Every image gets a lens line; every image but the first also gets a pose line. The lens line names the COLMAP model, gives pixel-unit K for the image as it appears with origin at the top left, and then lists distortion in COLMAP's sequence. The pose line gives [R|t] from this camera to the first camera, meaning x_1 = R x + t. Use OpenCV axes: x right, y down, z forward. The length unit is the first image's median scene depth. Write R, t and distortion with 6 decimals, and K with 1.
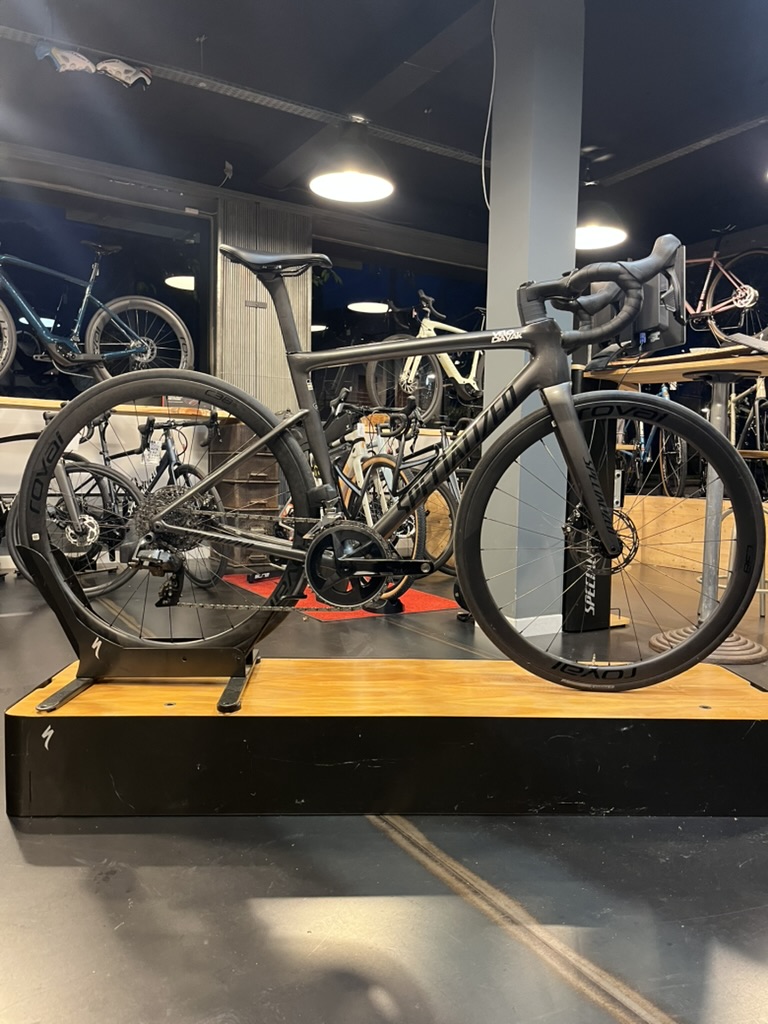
lens RADIAL K [[768.4, 0, 384.0], [0, 768.4, 512.0], [0, 0, 1]] dist [0.065626, -0.099082]
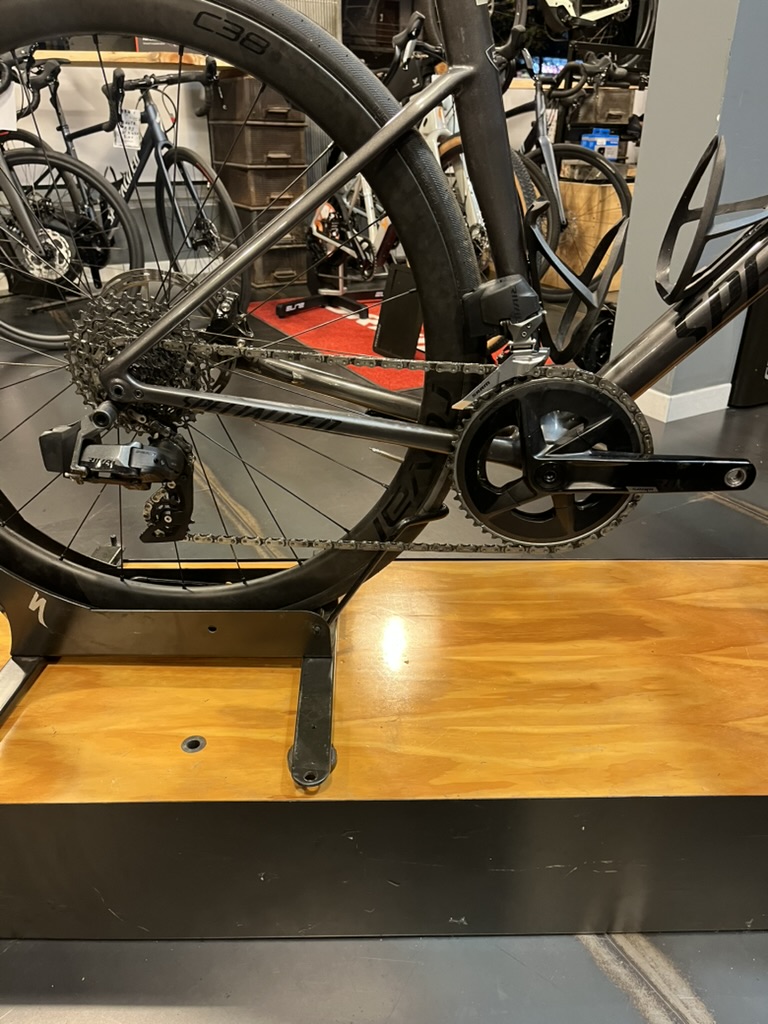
lens RADIAL K [[768.4, 0, 384.0], [0, 768.4, 512.0], [0, 0, 1]] dist [0.065626, -0.099082]
pose [[0.999658, -0.001861, -0.026081, -0.058300], [0.012044, 0.918104, 0.396156, -0.037379], [0.023208, -0.396335, 0.917813, 0.251646]]
